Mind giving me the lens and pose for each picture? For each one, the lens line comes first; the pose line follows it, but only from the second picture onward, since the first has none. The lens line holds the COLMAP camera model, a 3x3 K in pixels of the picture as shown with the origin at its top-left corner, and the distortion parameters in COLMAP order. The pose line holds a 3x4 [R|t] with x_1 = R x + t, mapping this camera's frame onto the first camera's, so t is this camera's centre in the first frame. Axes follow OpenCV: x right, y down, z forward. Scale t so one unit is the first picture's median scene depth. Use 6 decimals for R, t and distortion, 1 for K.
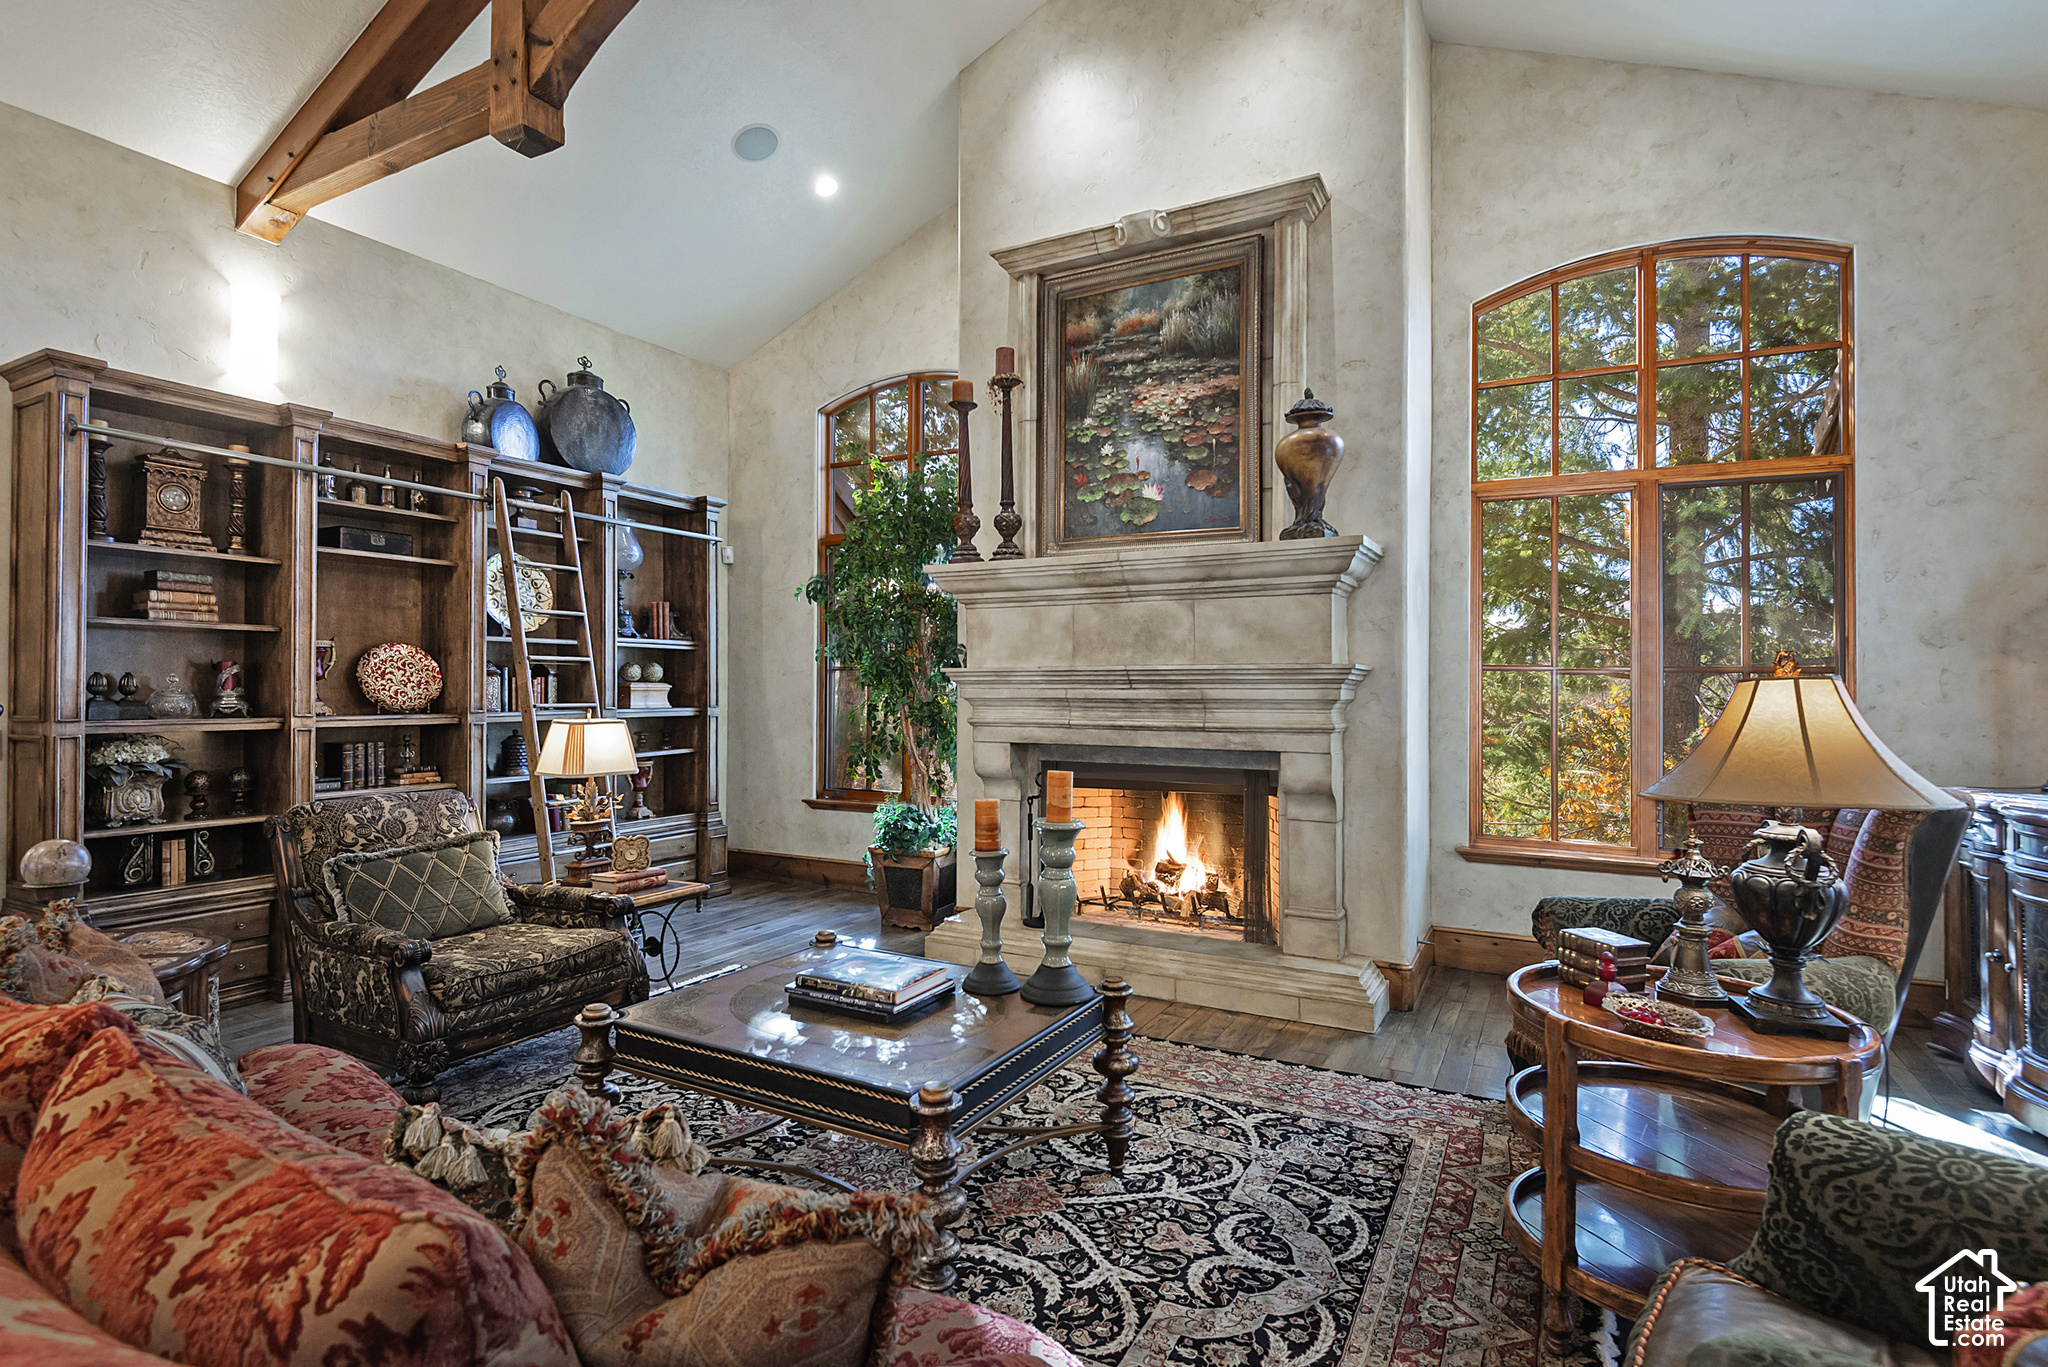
lens RADIAL K [[1019.2, 0, 1034.2], [0, 1019.2, 688.3], [0, 0, 1]] dist [0.001957, 0.000050]
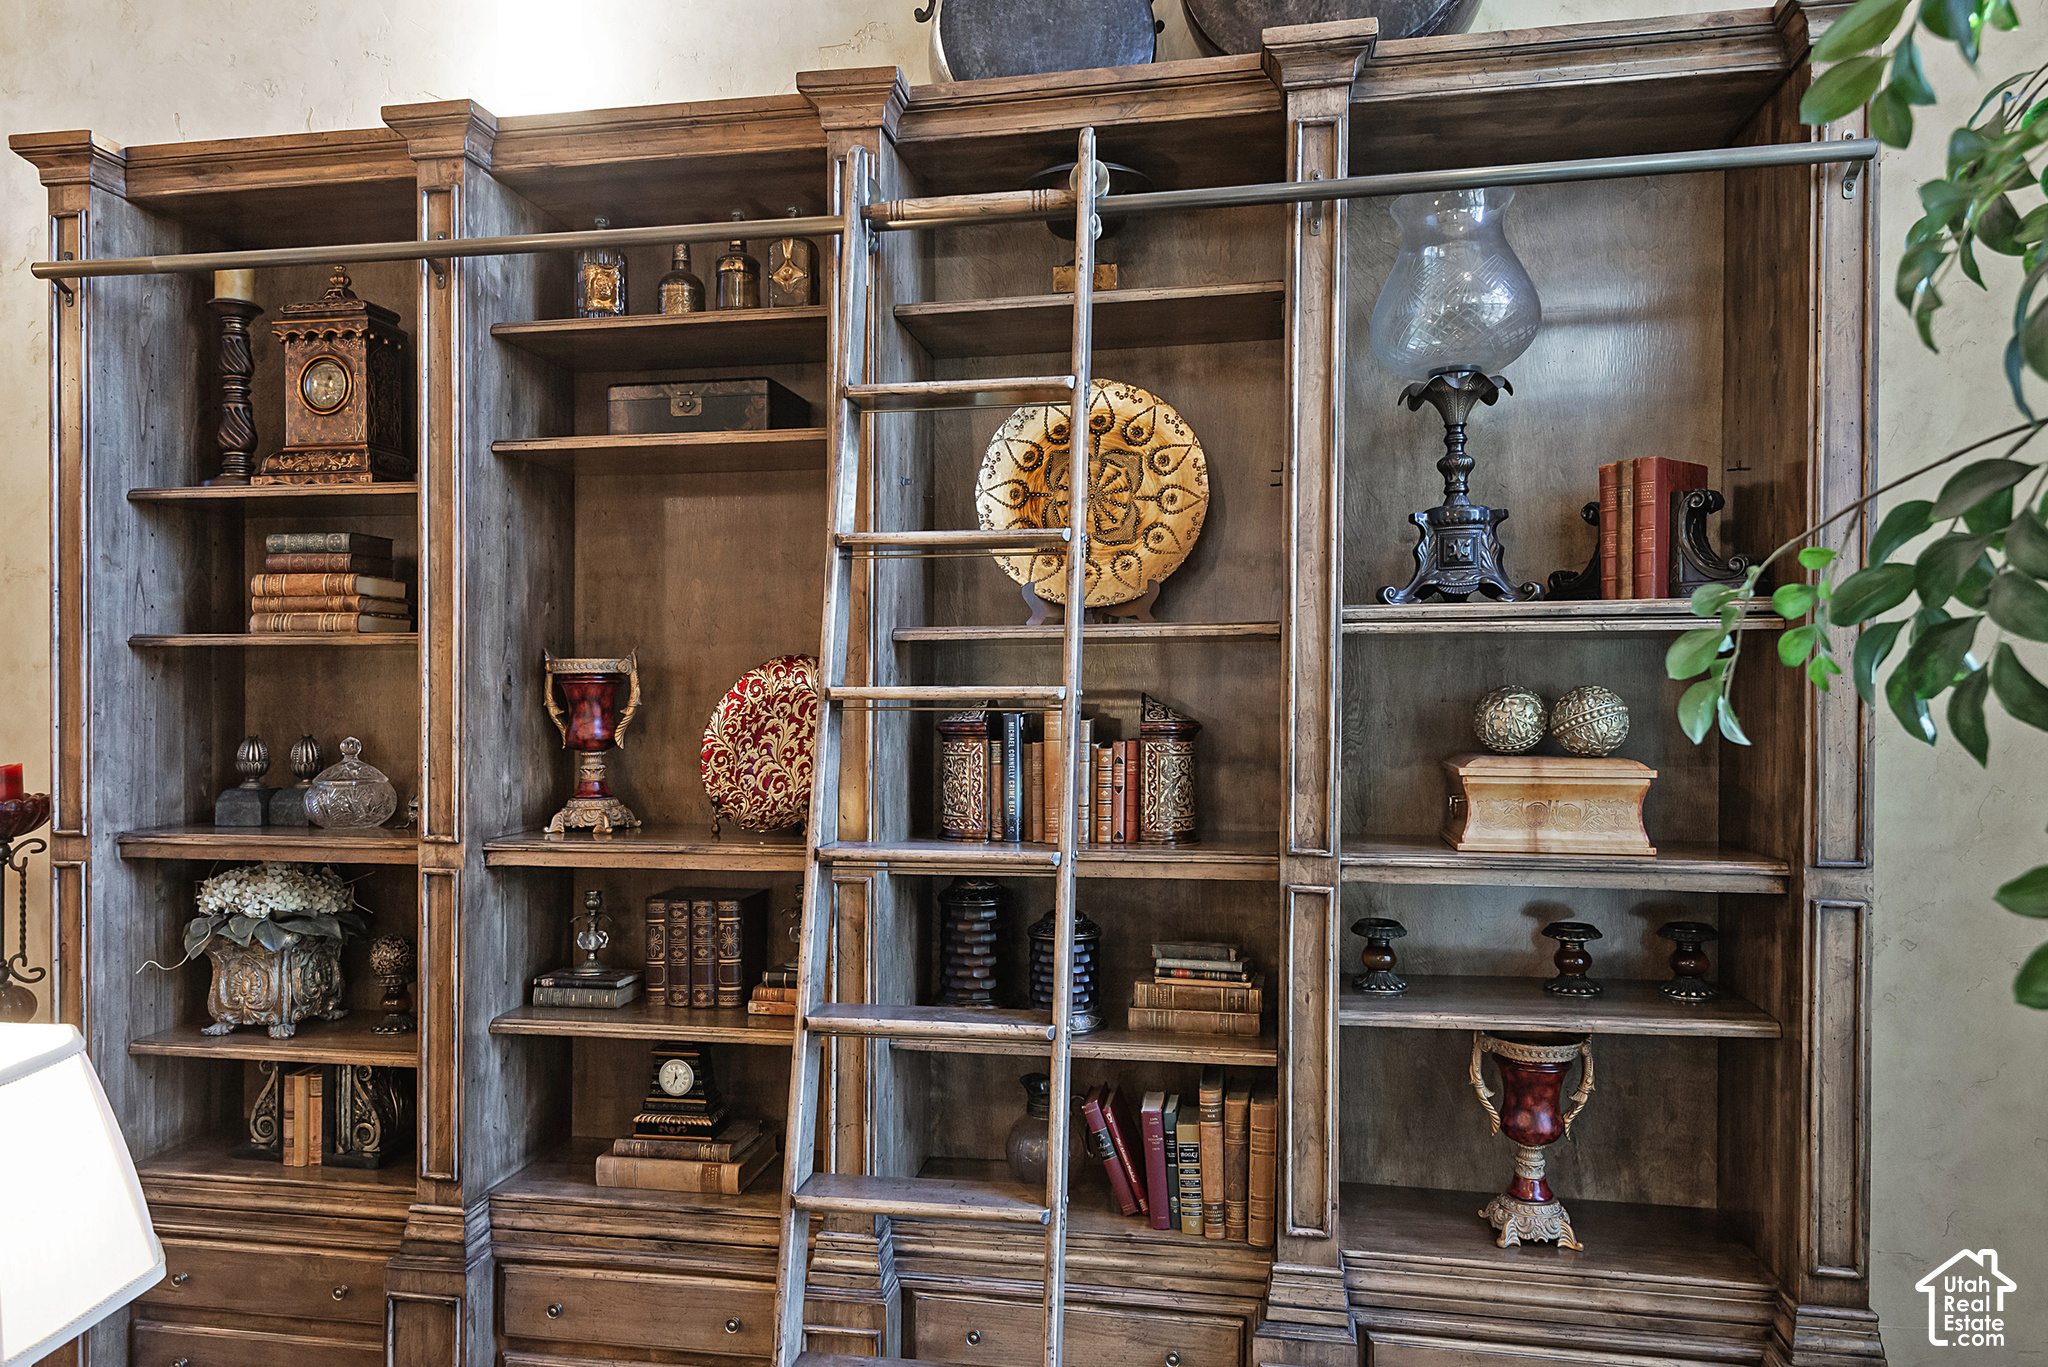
lens RADIAL K [[1338.1, 0, 1025.6], [0, 1338.1, 694.0], [0, 0, 1]] dist [0.013281, 0.002826]
pose [[0.302602, 0.006352, -0.953096, -0.095499], [0.003529, 0.999963, 0.007785, -0.033050], [0.953110, -0.005719, 0.302569, 0.940609]]
